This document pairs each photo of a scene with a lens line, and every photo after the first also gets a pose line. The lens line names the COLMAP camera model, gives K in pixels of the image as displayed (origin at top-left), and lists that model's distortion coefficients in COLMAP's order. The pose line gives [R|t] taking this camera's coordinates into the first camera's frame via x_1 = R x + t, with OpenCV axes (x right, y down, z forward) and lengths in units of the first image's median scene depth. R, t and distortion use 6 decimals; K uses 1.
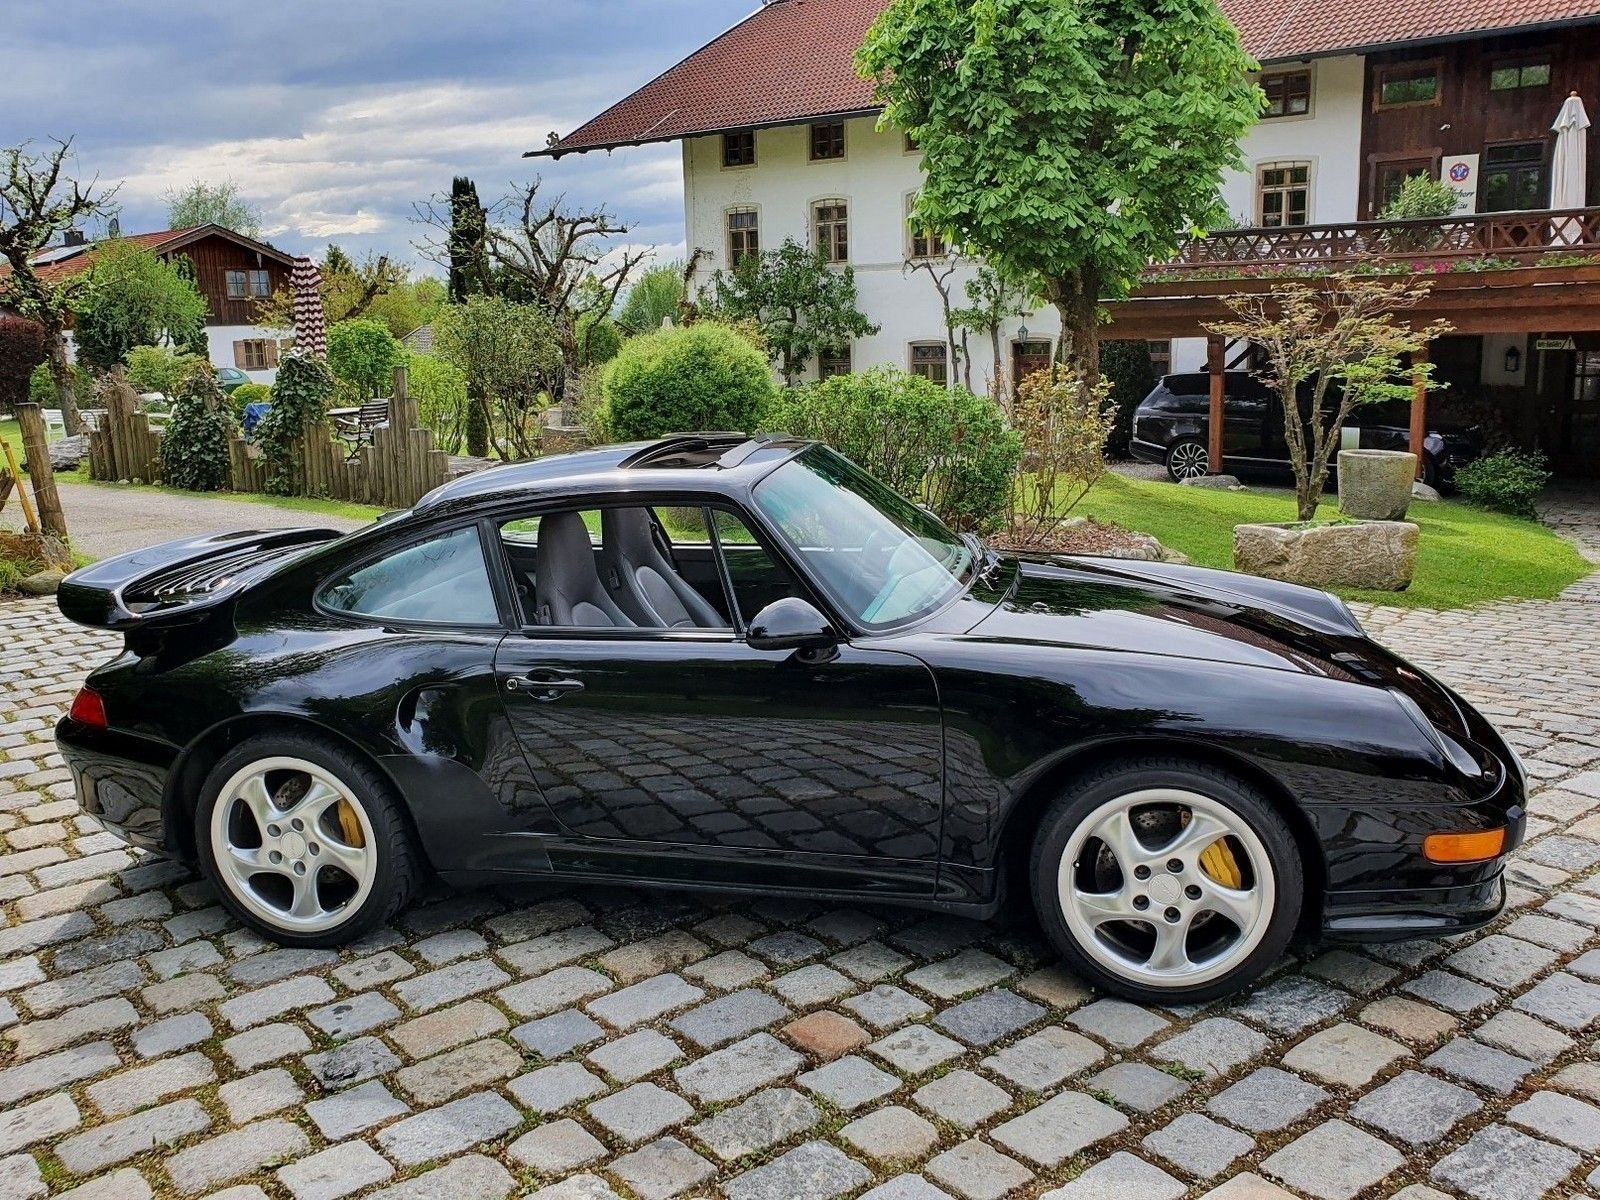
lens RADIAL K [[1474.2, 0, 800.0], [0, 1474.2, 600.0], [0, 0, 1]] dist [0.010463, 0.000050]
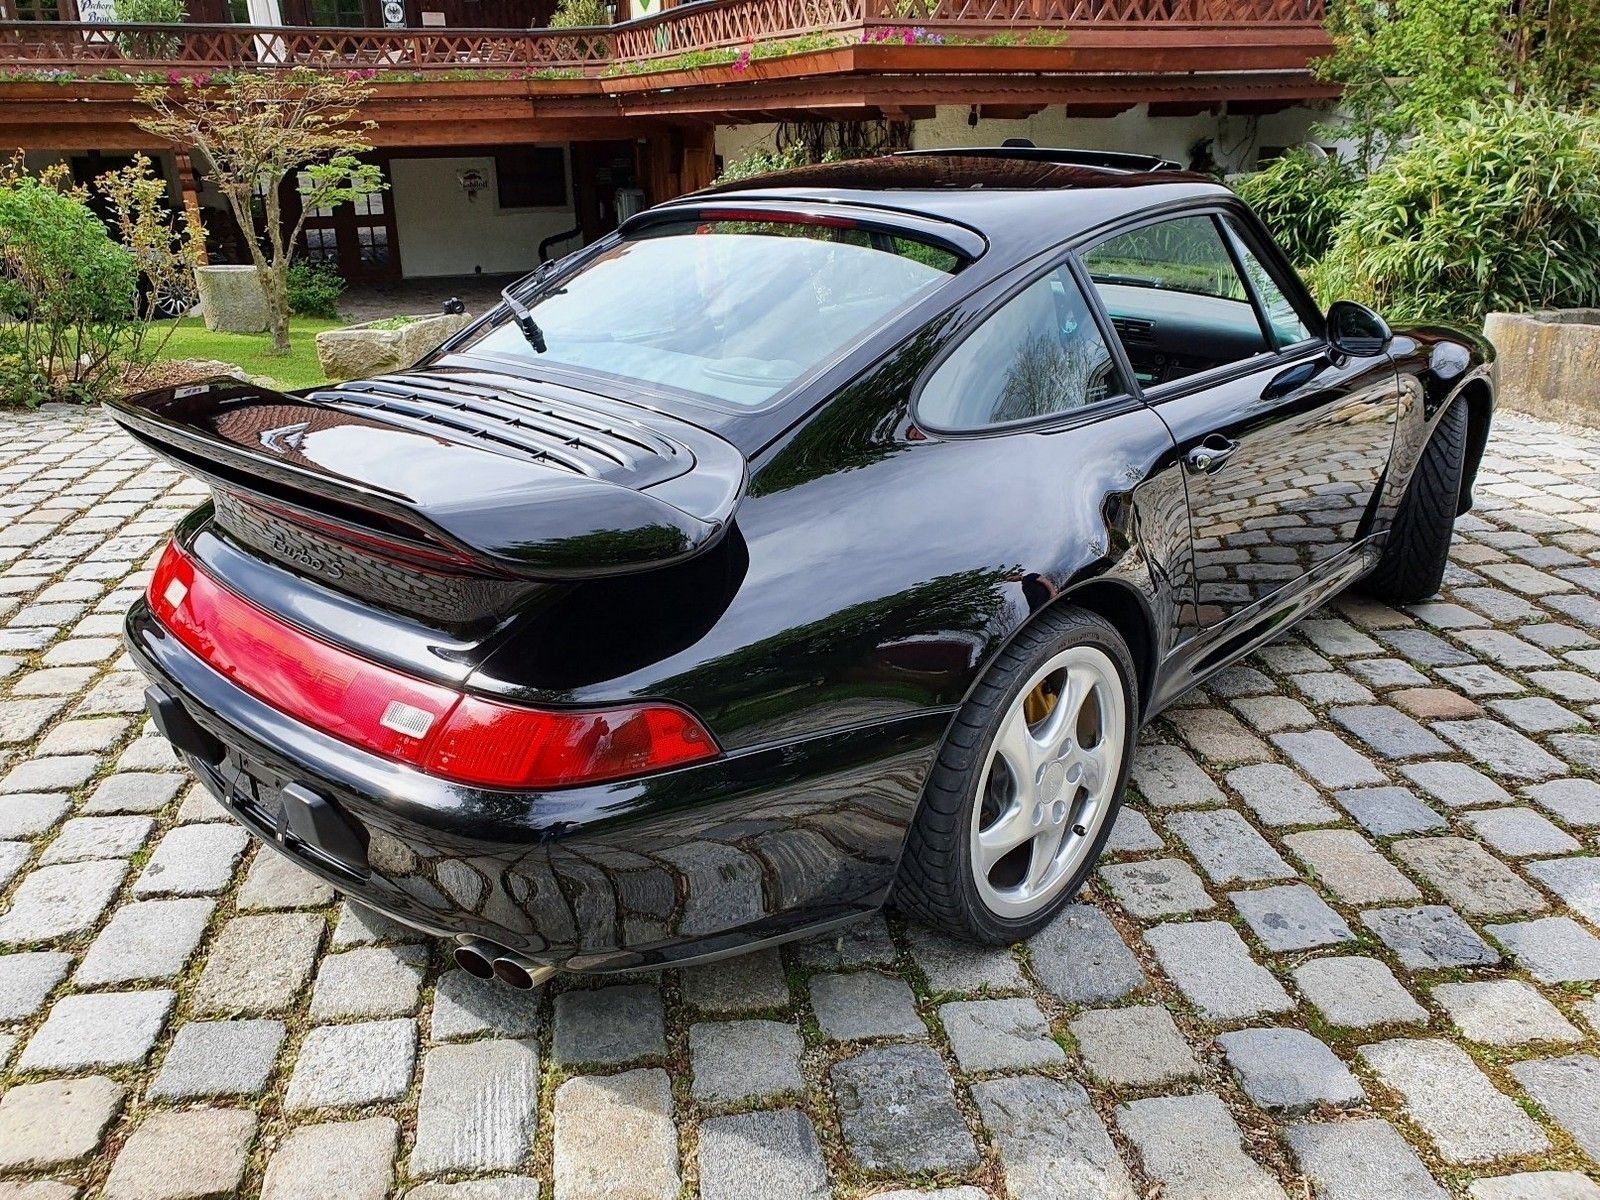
lens RADIAL K [[1468.9, 0, 797.6], [0, 1468.9, 623.7], [0, 0, 1]] dist [-0.056451, 0.099523]
pose [[0.453154, -0.260369, 0.852560, -0.326210], [0.182153, 0.963260, 0.197358, -0.007018], [-0.872623, 0.065862, 0.483932, 0.301729]]
